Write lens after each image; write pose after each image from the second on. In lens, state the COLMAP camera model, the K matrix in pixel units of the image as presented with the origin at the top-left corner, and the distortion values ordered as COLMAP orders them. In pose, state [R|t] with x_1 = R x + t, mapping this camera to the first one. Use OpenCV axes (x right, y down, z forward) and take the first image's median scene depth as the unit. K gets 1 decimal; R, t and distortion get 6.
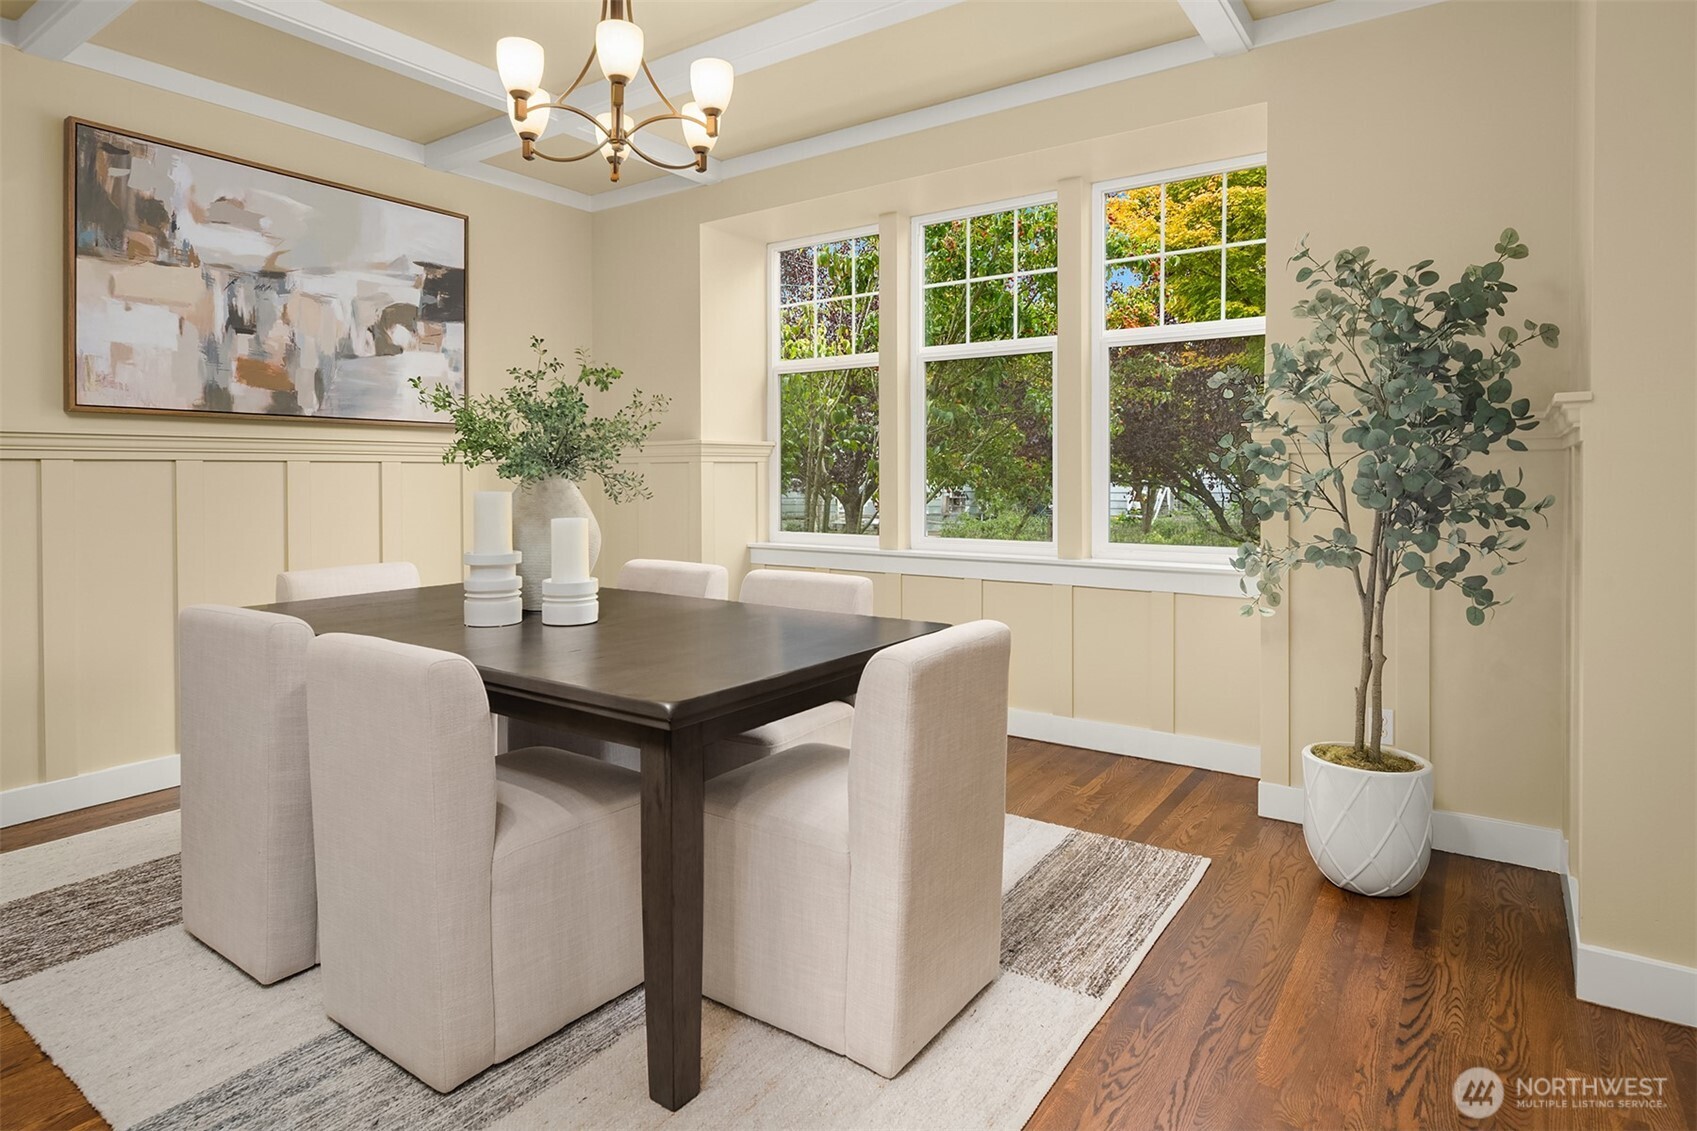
lens RADIAL K [[950.7, 0, 848.2], [0, 950.7, 516.2], [0, 0, 1]] dist [-0.000076, -0.002654]
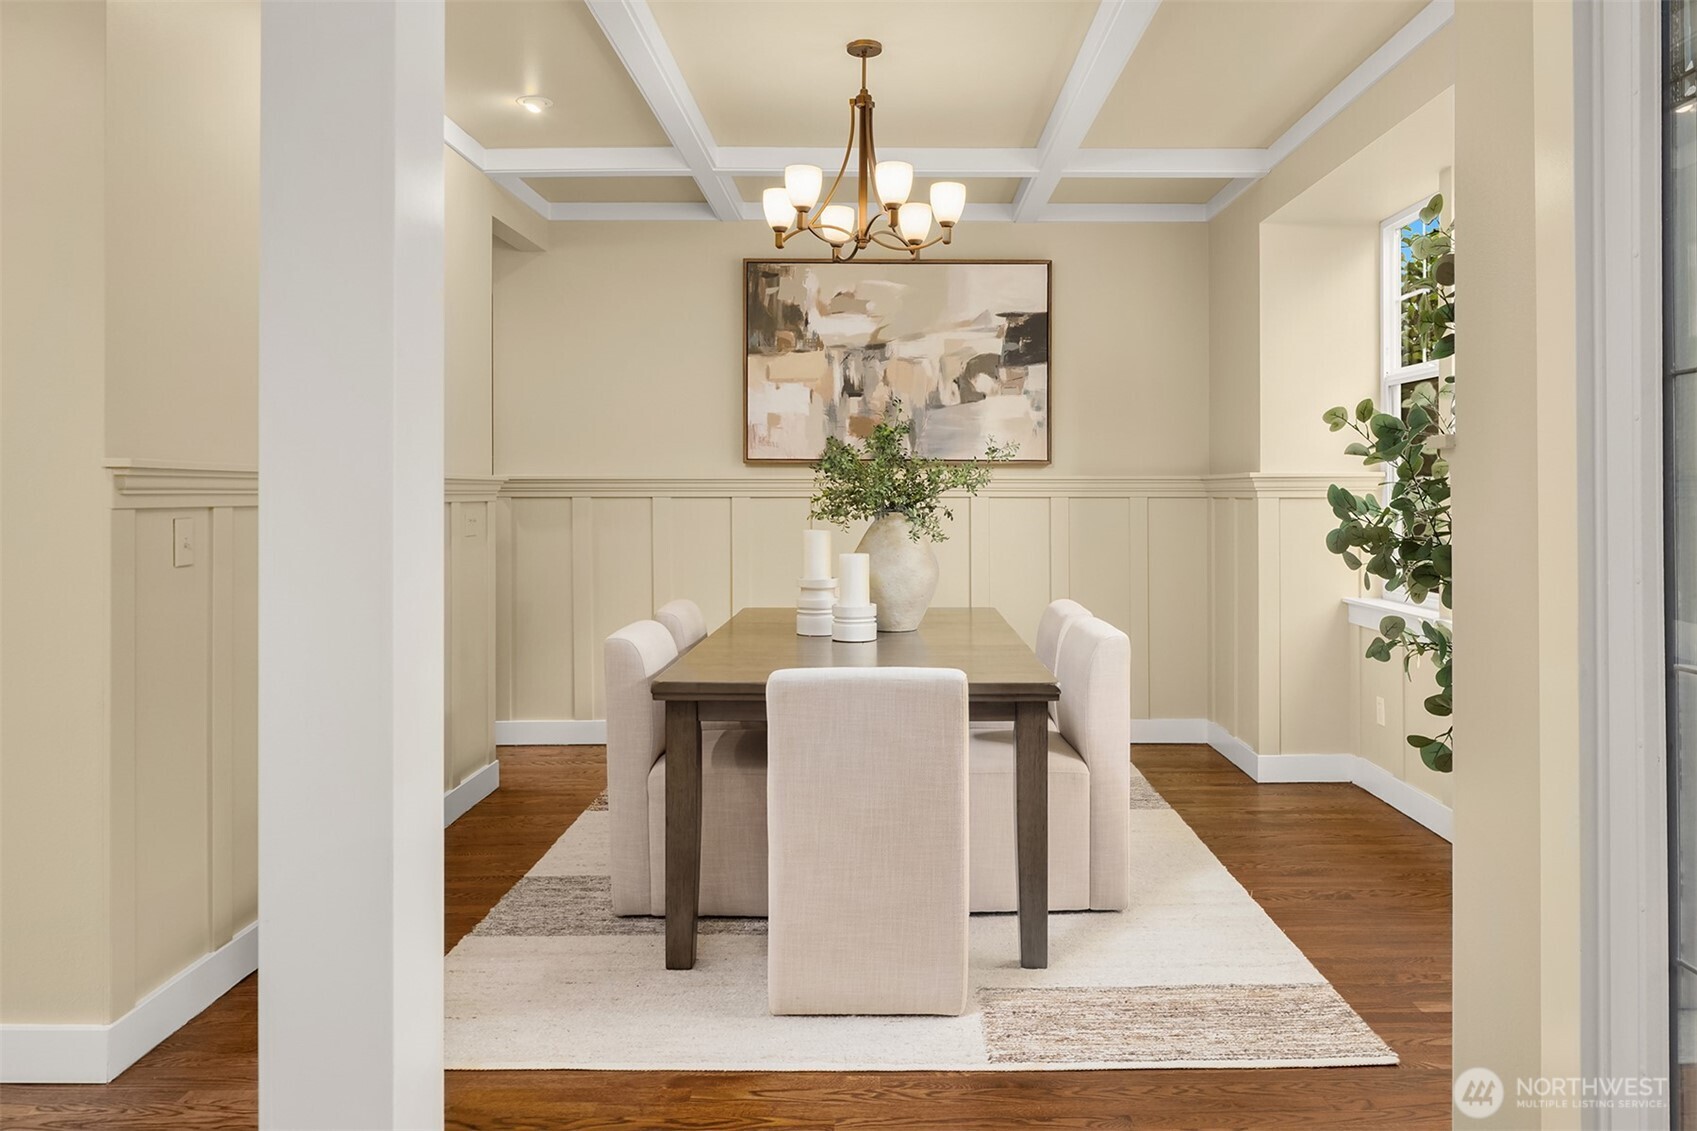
lens RADIAL K [[1210.5, 0, 848.5], [0, 1210.5, 565.5], [0, 0, 1]] dist [0.003969, 0.000655]
pose [[0.558325, 0.055476, -0.827765, 0.712586], [-0.039557, 0.998407, 0.040231, -0.033125], [0.828679, 0.010282, 0.559630, 0.096217]]
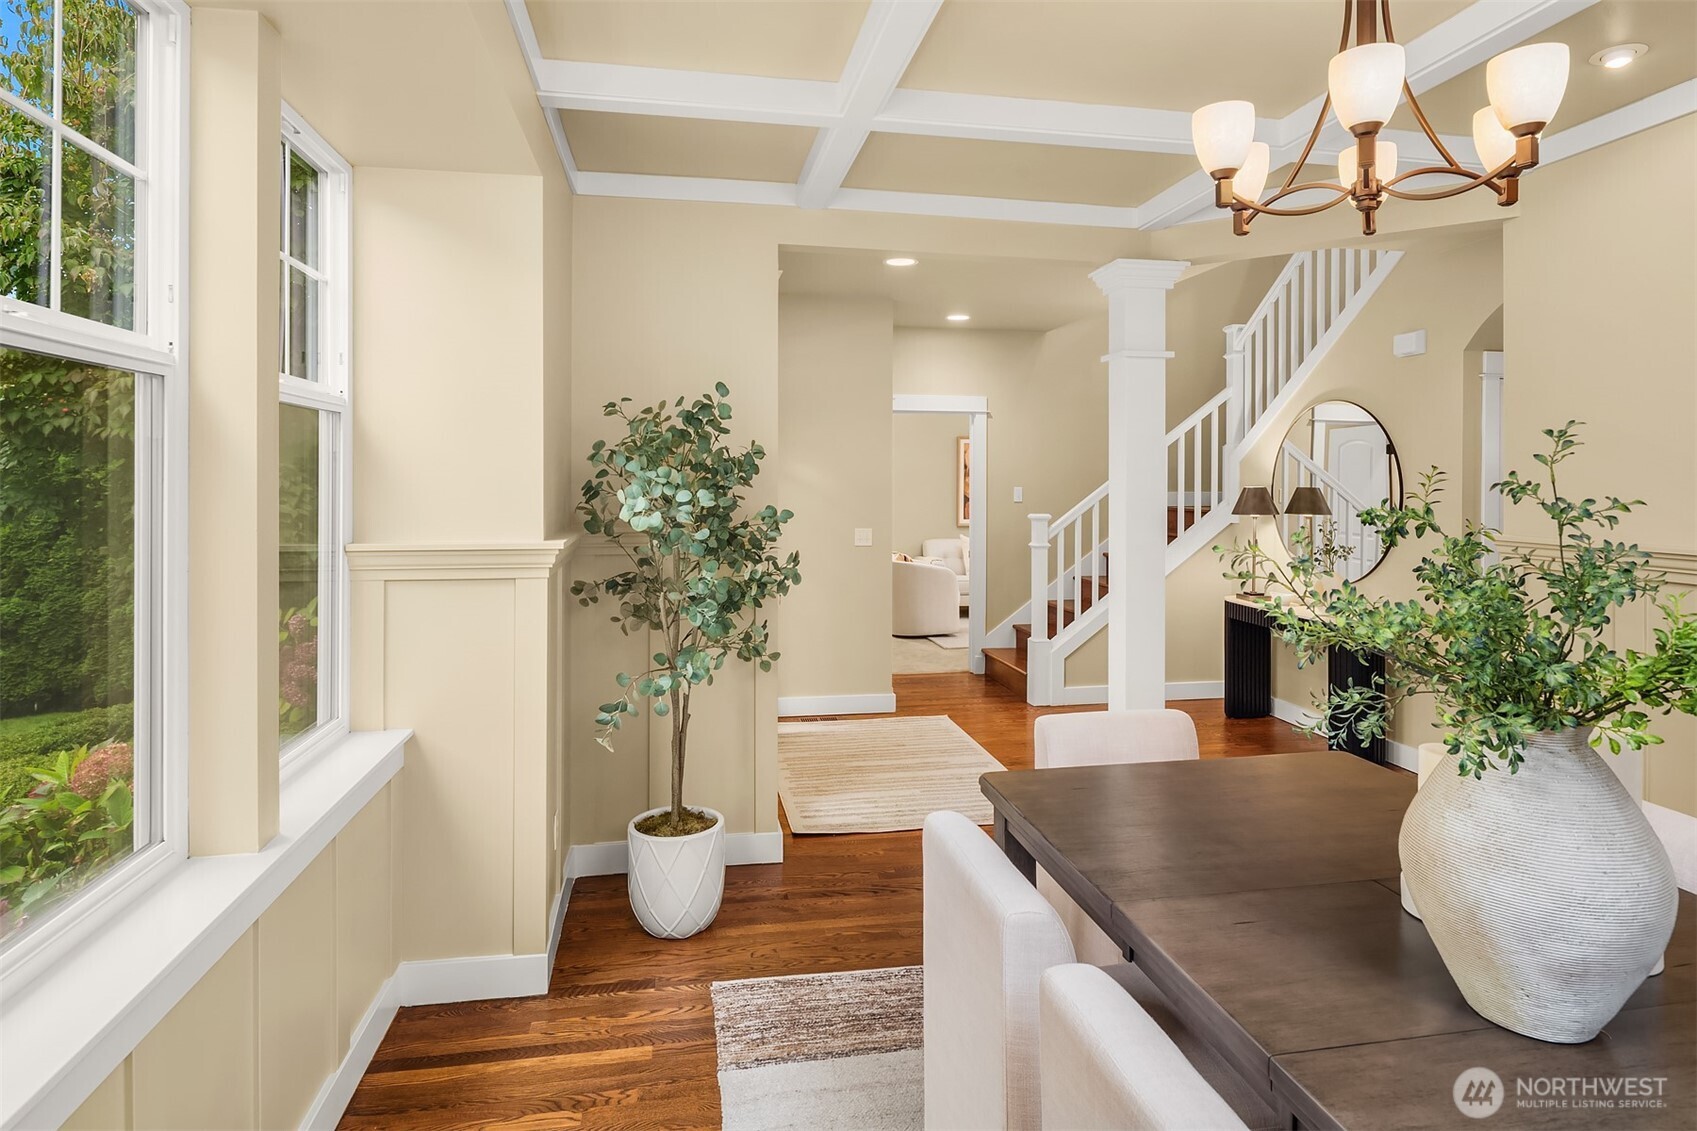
lens RADIAL K [[957.0, 0, 846.3], [0, 957.0, 478.9], [0, 0, 1]] dist [0.000369, -0.000371]
pose [[-0.716119, 0.000113, 0.697978, -0.333847], [0.032805, 0.998900, 0.033495, -0.155796], [-0.697207, 0.046883, -0.715336, 1.268351]]
